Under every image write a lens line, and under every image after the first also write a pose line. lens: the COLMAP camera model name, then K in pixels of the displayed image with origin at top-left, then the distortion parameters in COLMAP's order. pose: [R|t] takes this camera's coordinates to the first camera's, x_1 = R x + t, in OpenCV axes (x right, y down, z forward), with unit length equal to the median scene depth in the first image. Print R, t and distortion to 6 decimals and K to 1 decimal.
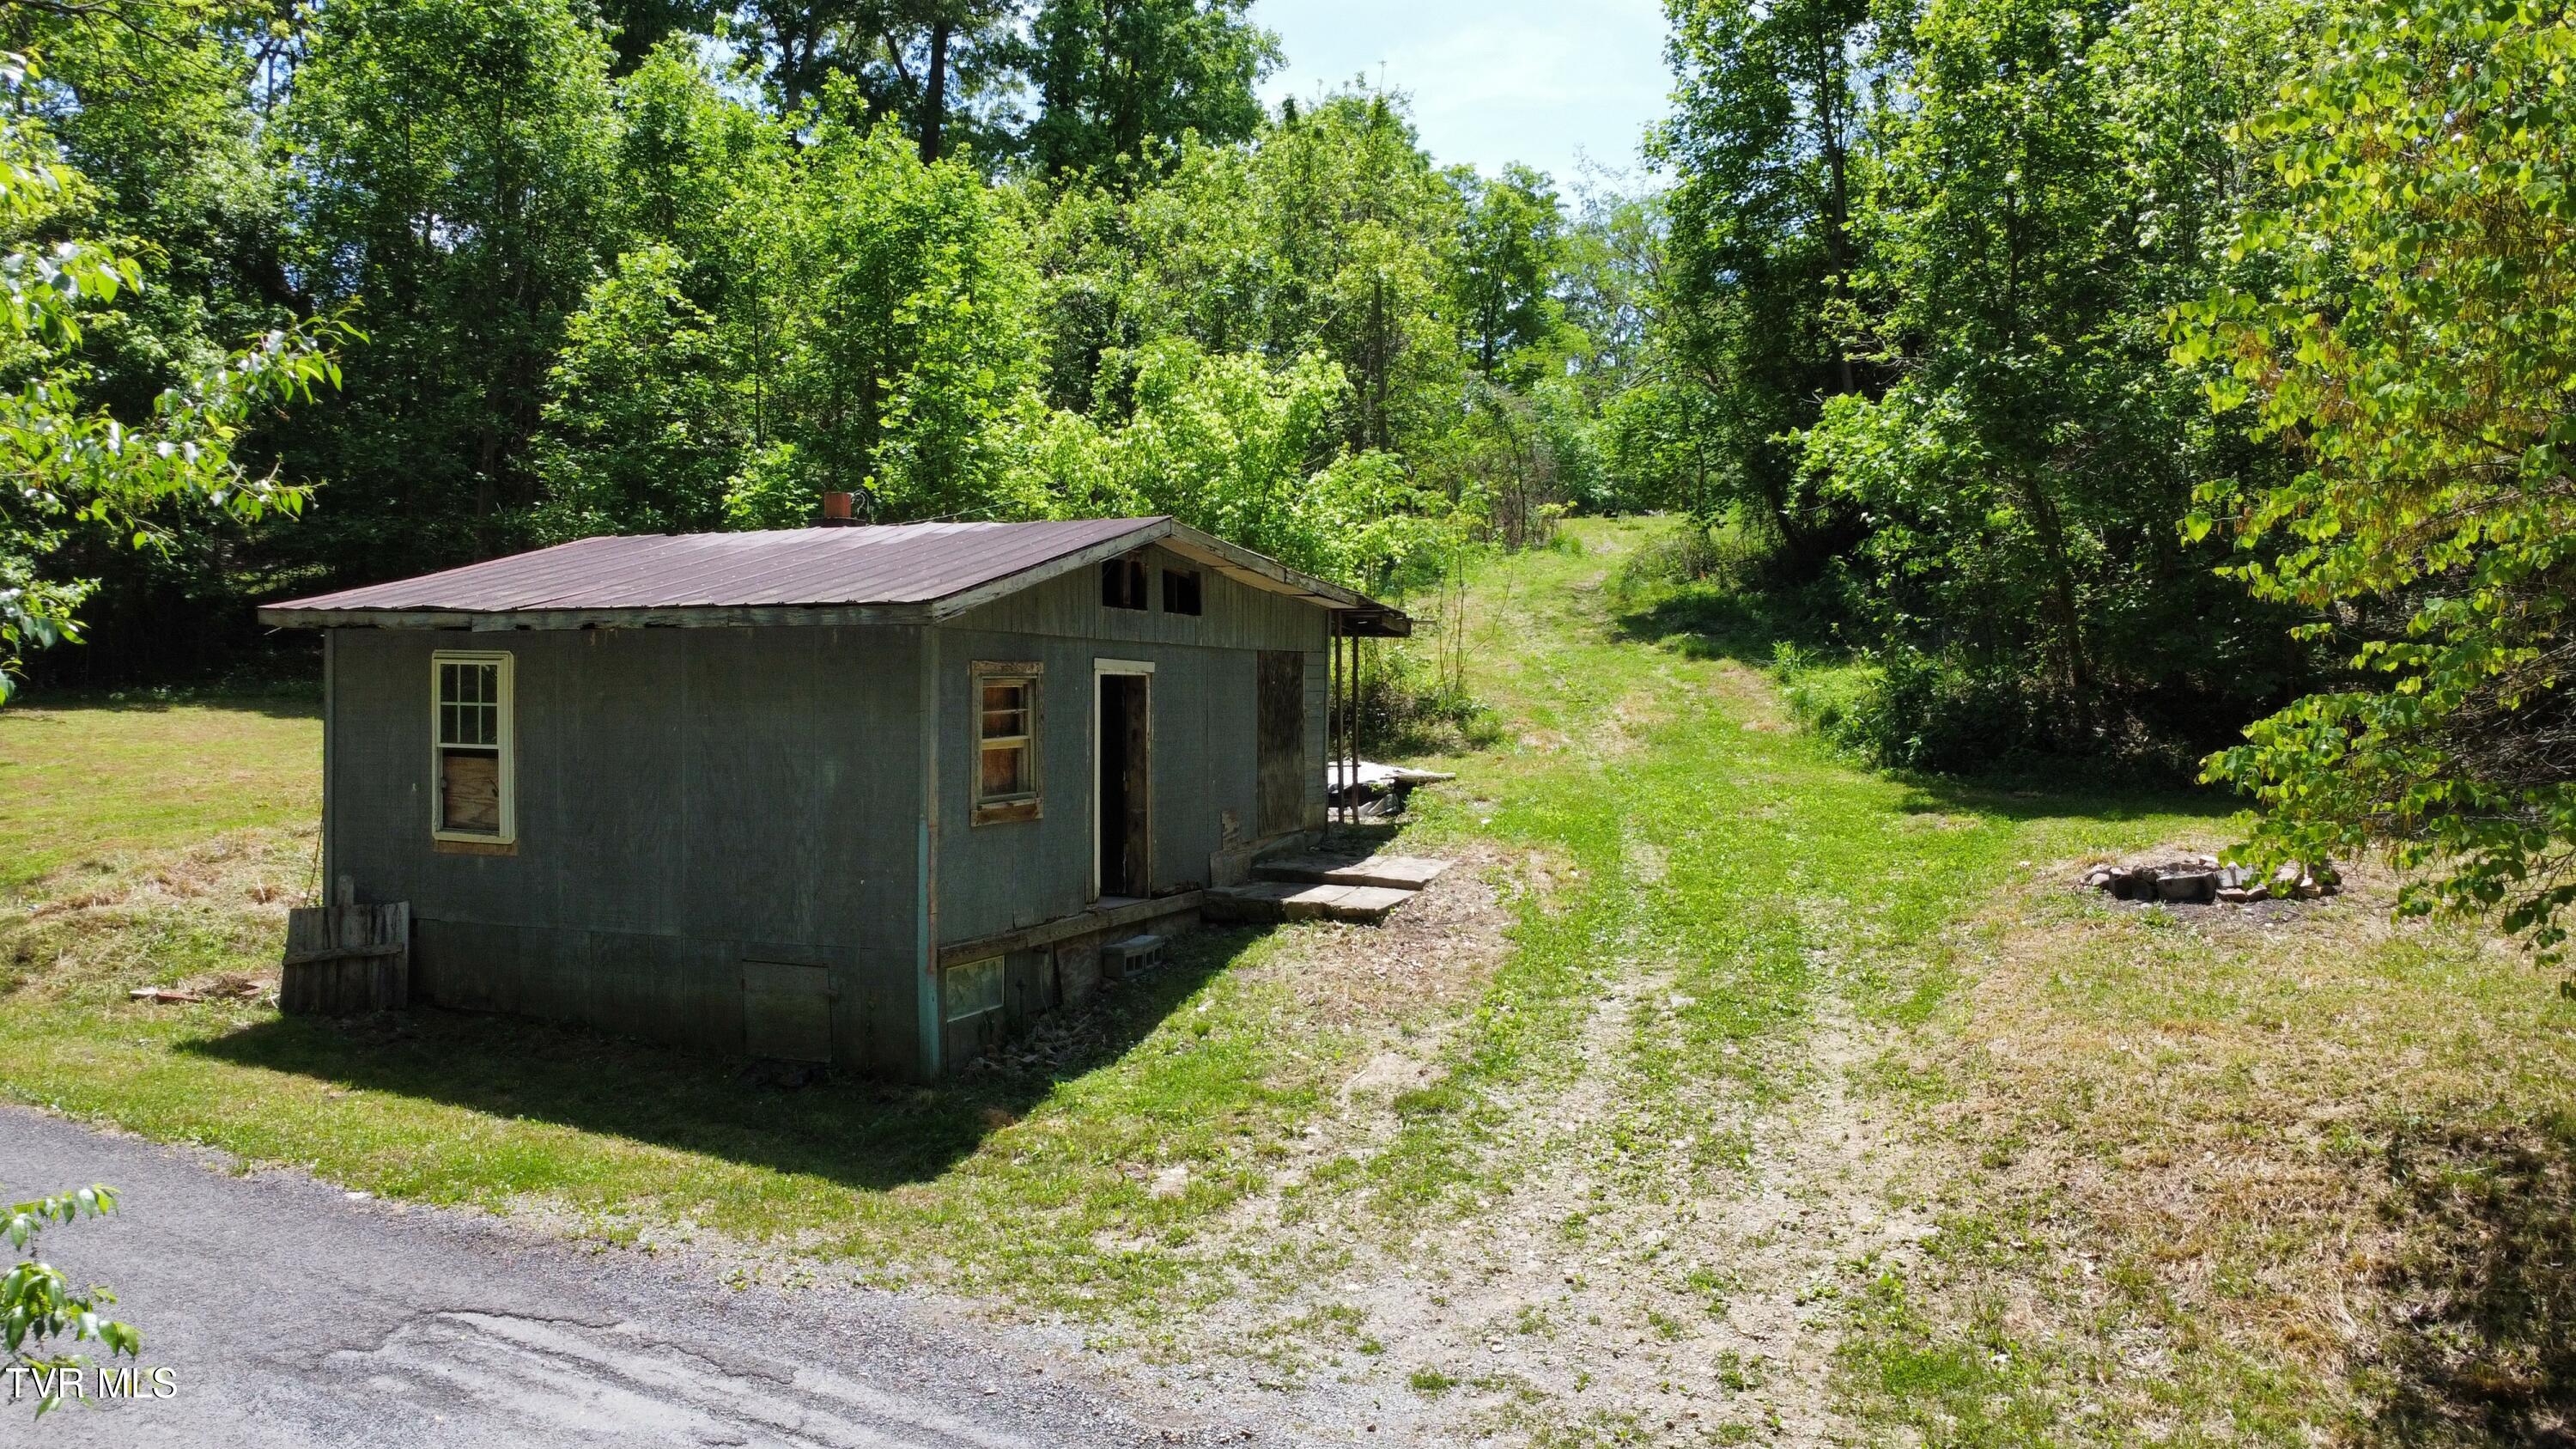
lens RADIAL K [[1926.5, 0, 1275.9], [0, 1926.5, 712.7], [0, 0, 1]] dist [0.010224, -0.016443]
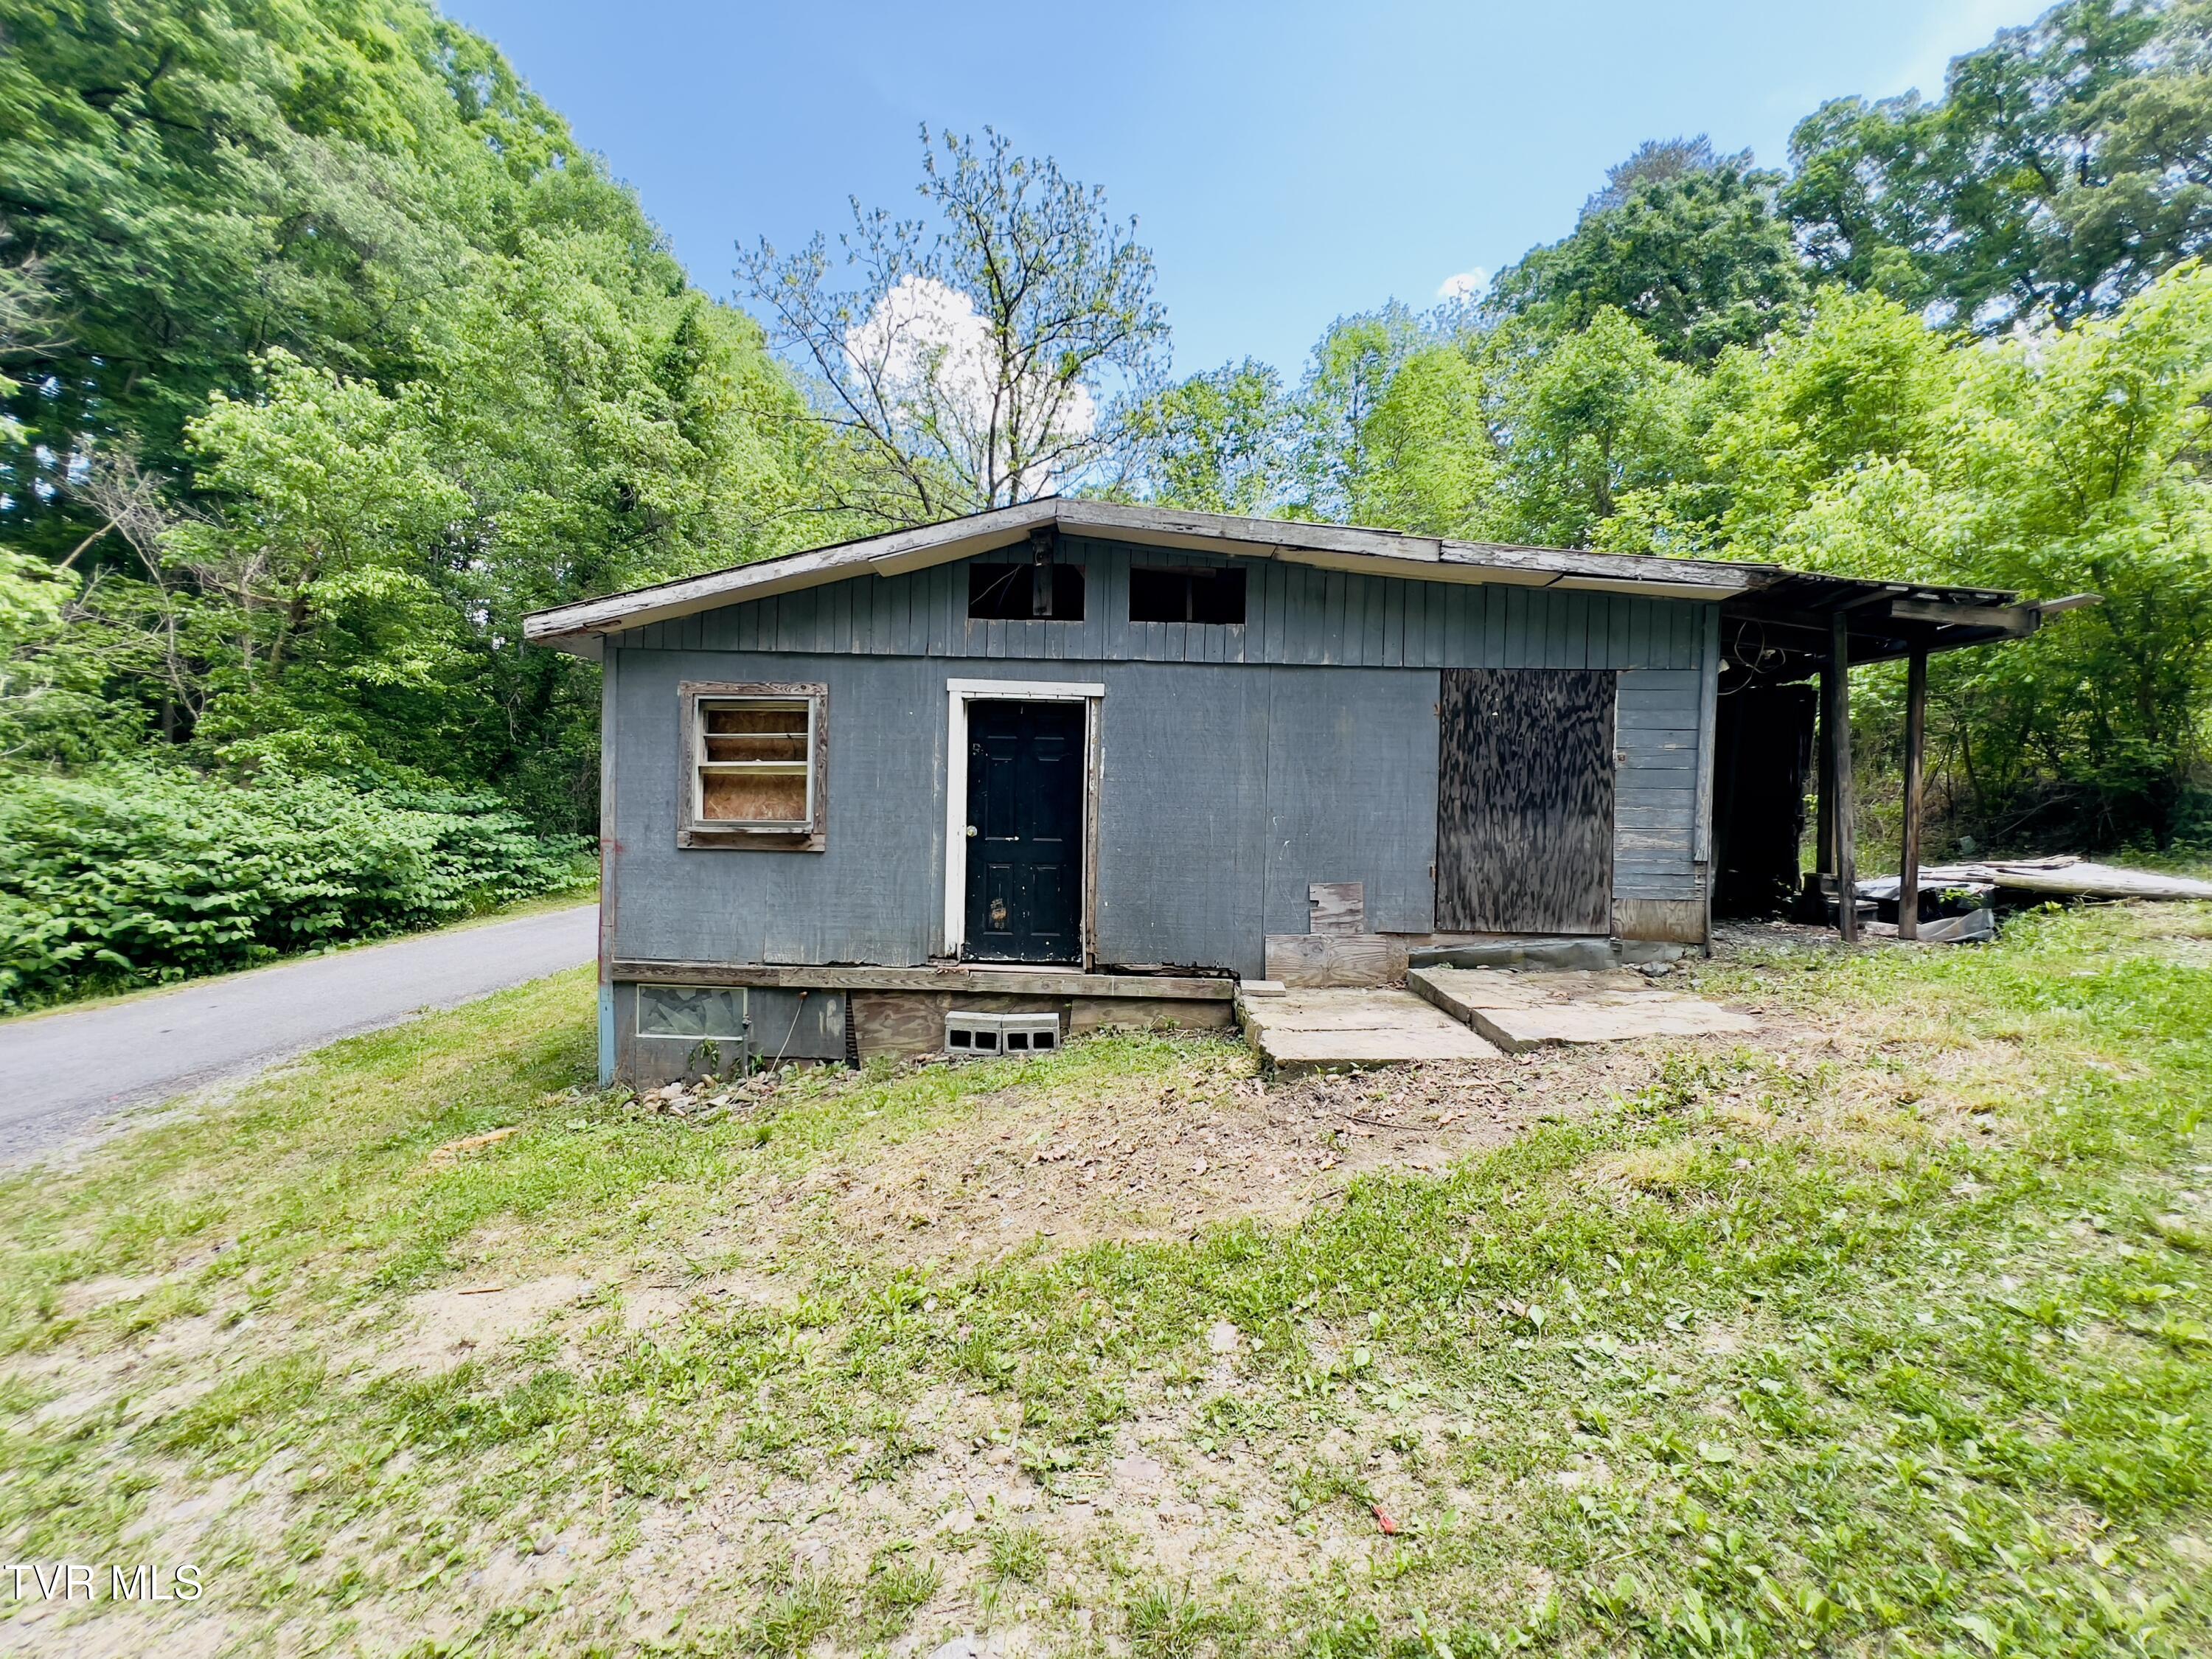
lens RADIAL K [[884.1, 0, 1112.9], [0, 884.1, 826.2], [0, 0, 1]] dist [0.000288, -0.000602]
pose [[0.349894, 0.005054, -0.936776, 0.330206], [-0.031552, 0.999482, -0.006393, 0.041655], [0.936258, 0.031794, 0.349872, 0.999151]]
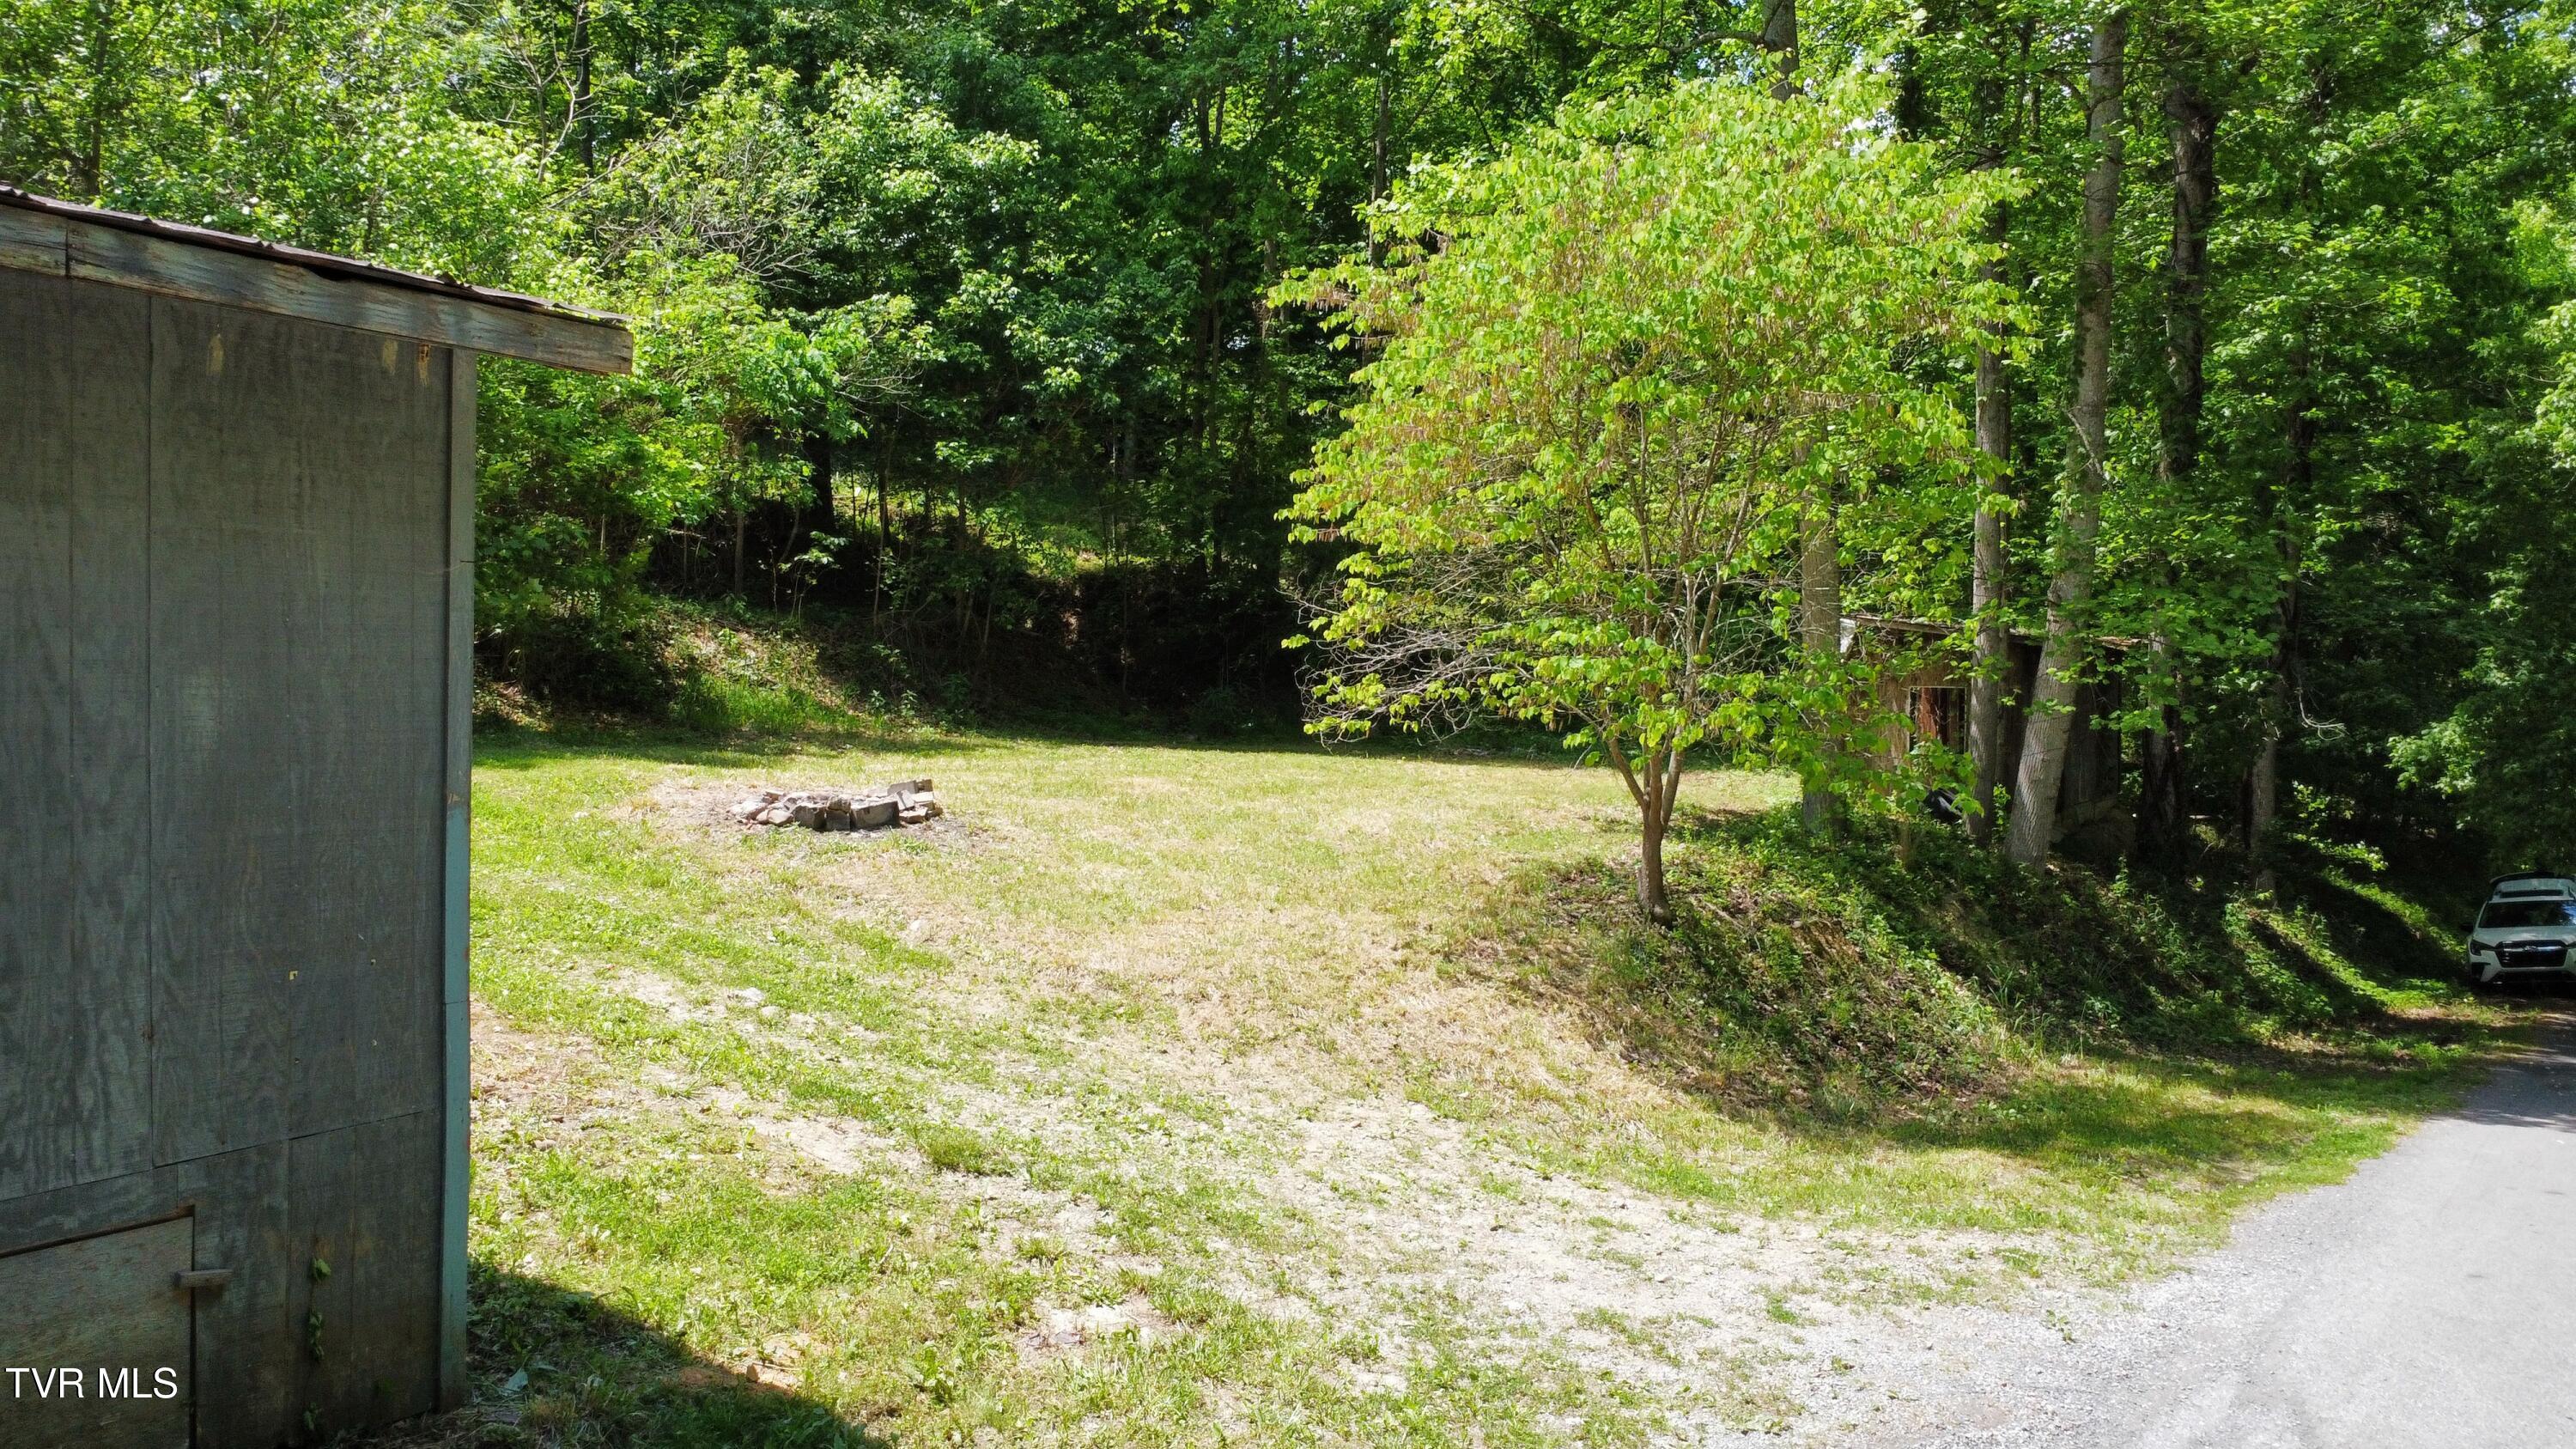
lens RADIAL K [[1926.5, 0, 1250.3], [0, 1926.5, 723.7], [0, 0, 1]] dist [0.010224, -0.016443]
pose [[0.152619, -0.018191, 0.988118, -0.543181], [0.004167, 0.999834, 0.017763, 0.026788], [-0.988276, 0.001407, 0.152669, 0.689391]]
